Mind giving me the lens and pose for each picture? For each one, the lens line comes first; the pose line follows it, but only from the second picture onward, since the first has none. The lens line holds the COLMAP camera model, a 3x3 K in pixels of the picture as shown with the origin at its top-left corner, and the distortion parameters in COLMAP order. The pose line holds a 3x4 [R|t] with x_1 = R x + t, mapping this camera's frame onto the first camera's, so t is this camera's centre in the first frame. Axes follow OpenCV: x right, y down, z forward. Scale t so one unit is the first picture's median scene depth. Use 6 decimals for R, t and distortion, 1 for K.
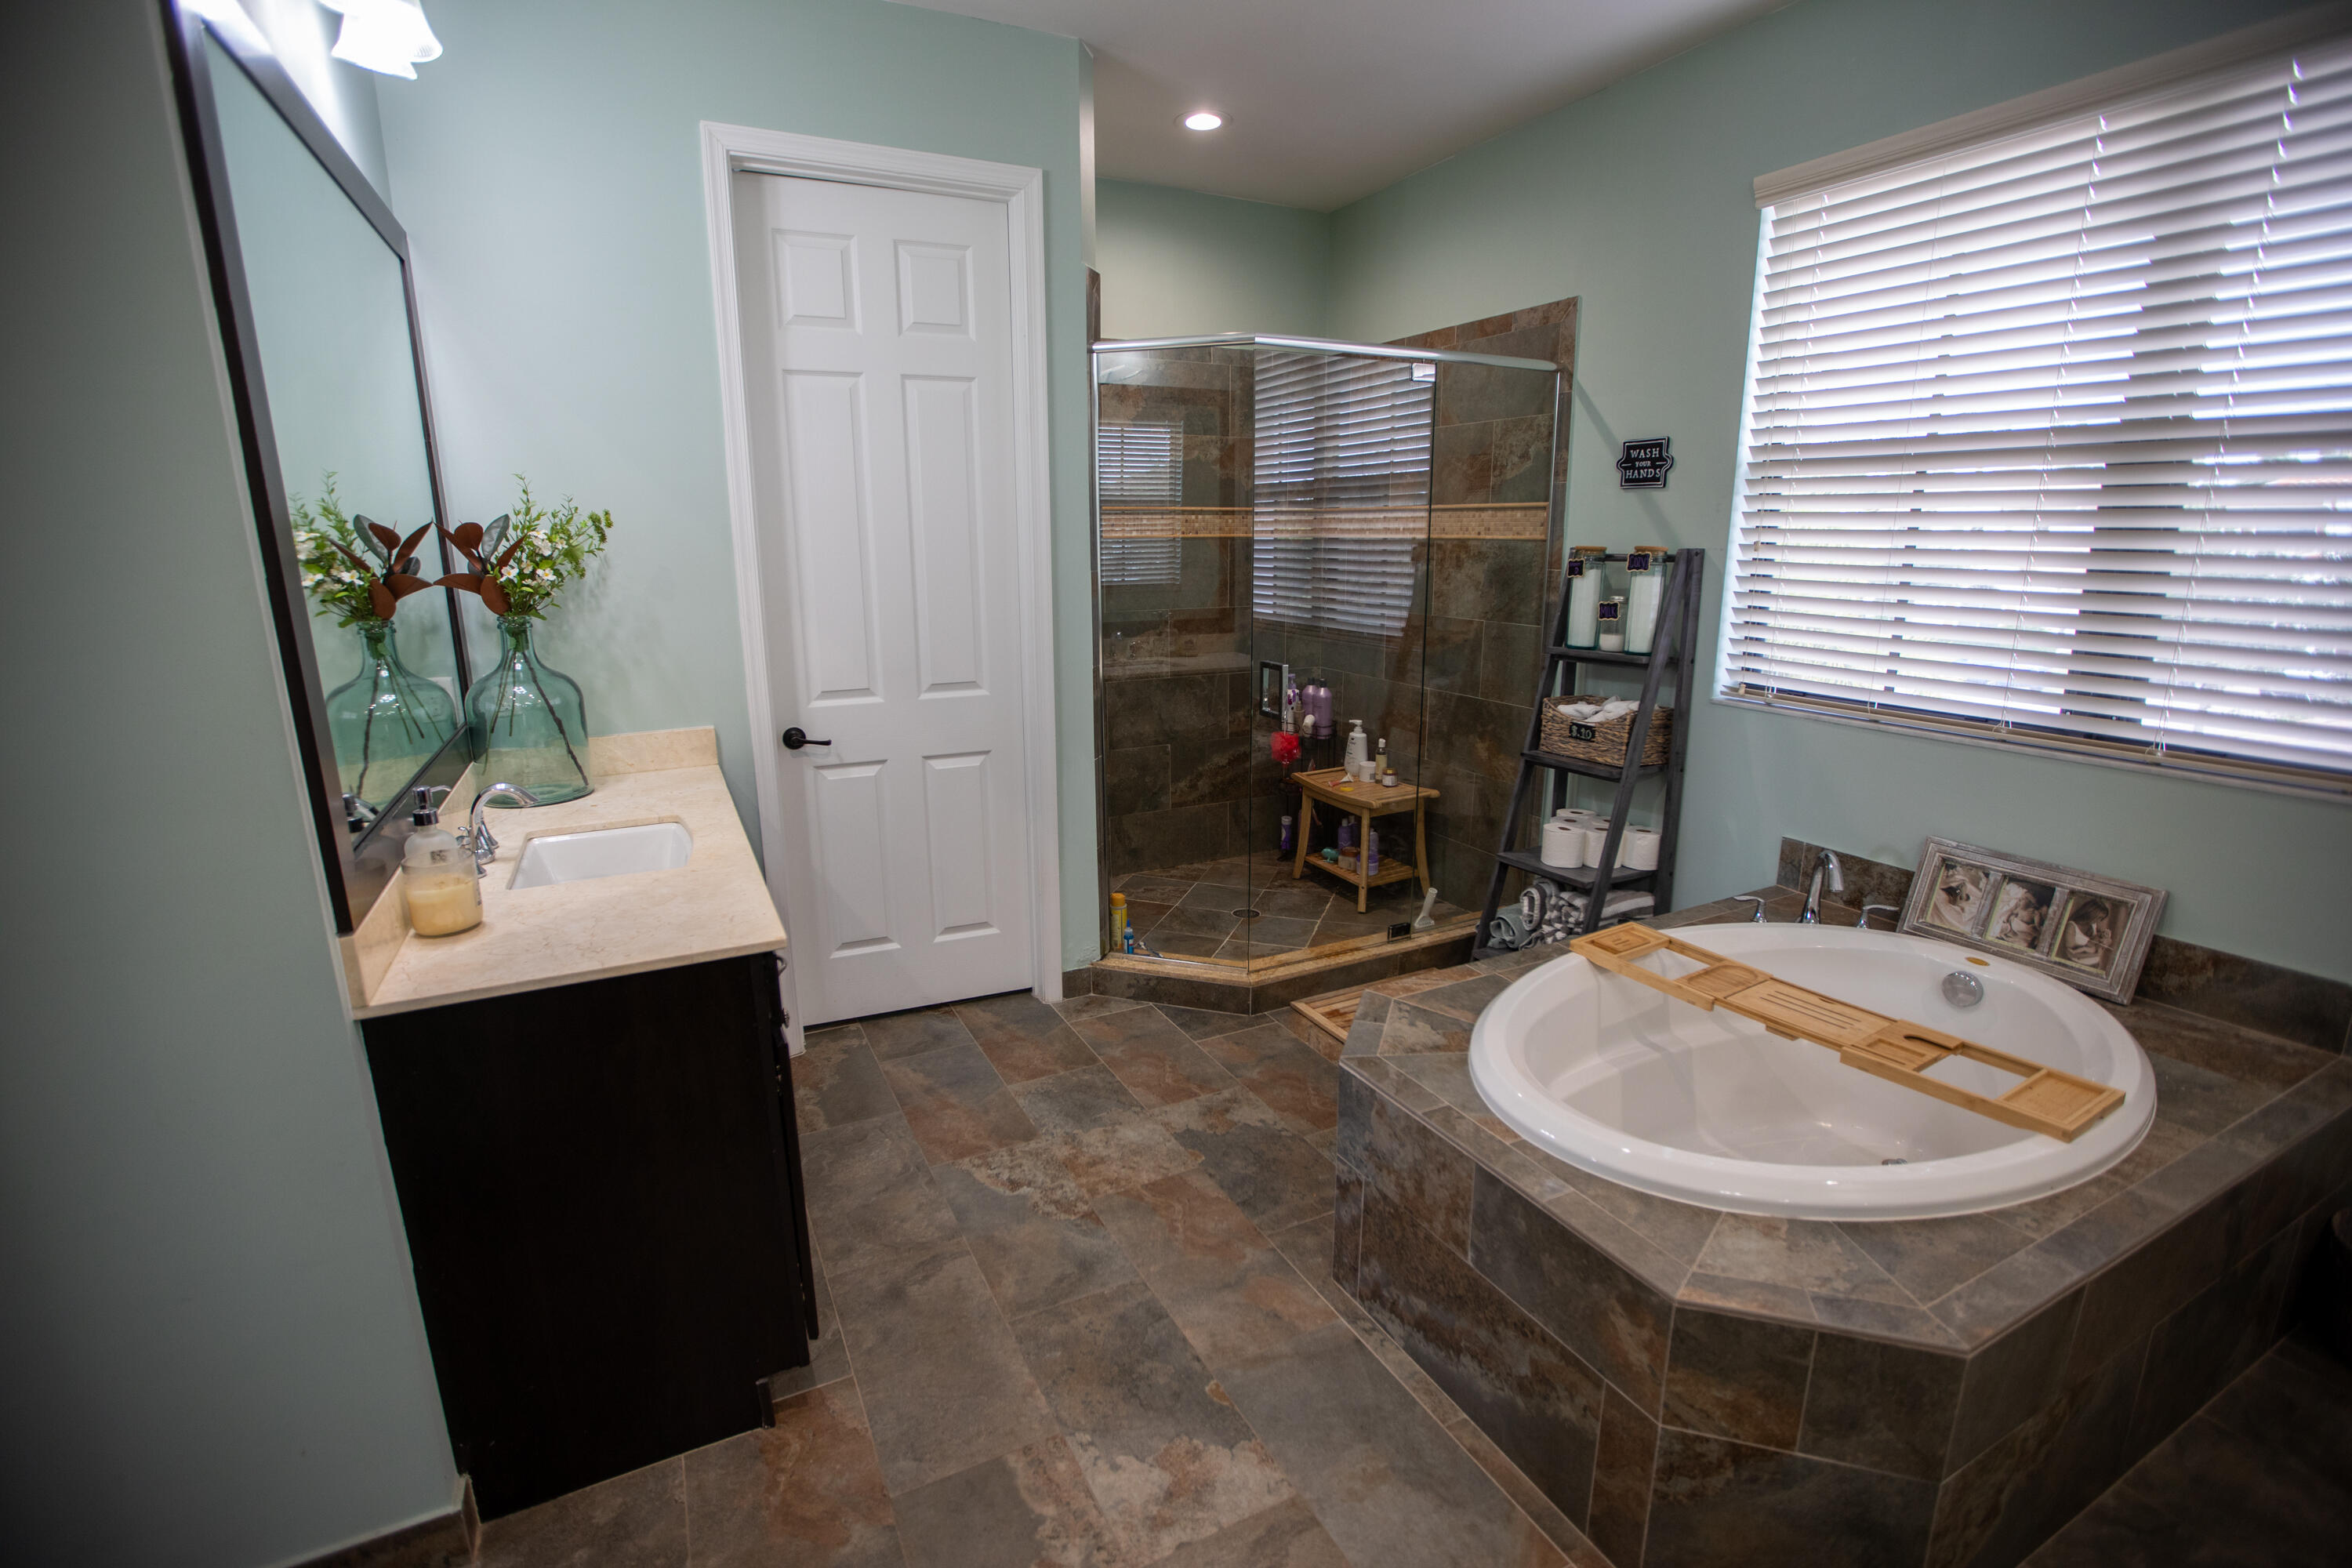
lens RADIAL K [[1076.2, 0, 1190.1], [0, 1076.2, 799.0], [0, 0, 1]] dist [-0.030215, 0.011092]
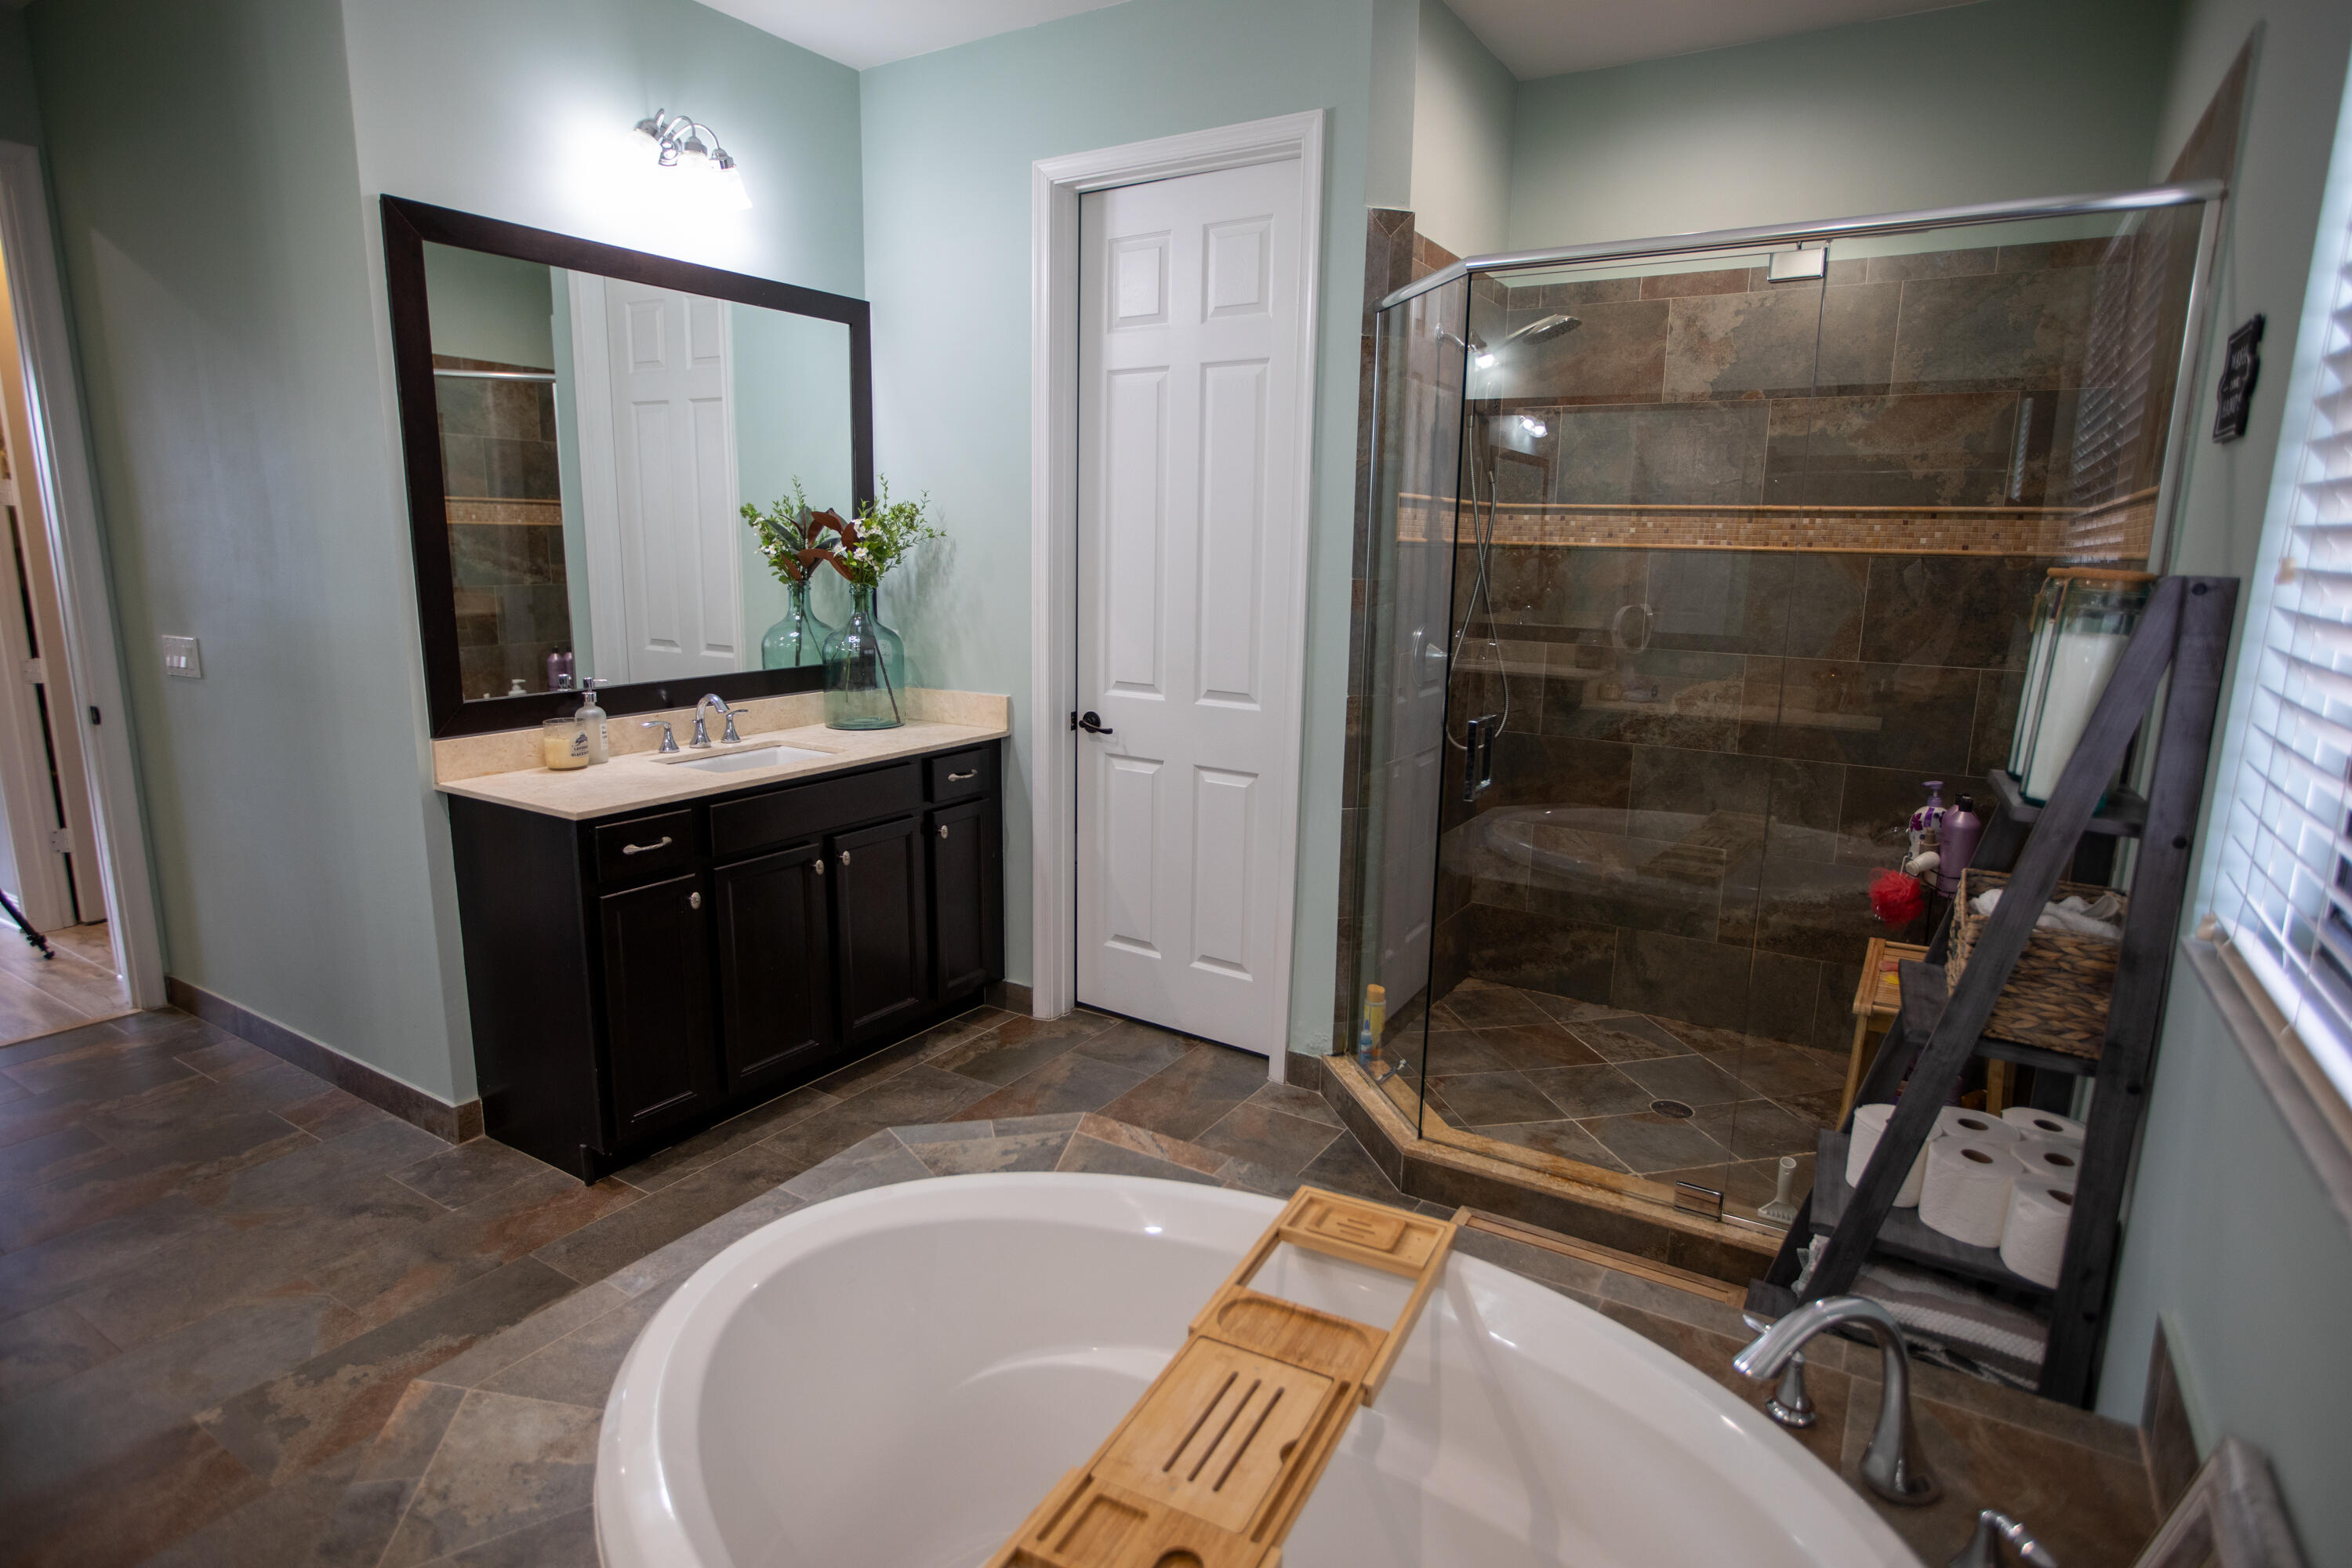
lens RADIAL K [[1252.0, 0, 1185.5], [0, 1252.0, 797.3], [0, 0, 1]] dist [-0.002733, -0.000064]
pose [[0.523552, 0.185370, -0.831584, 0.854235], [-0.229283, 0.970691, 0.072026, -0.114988], [0.820563, 0.152958, 0.550709, 0.507926]]
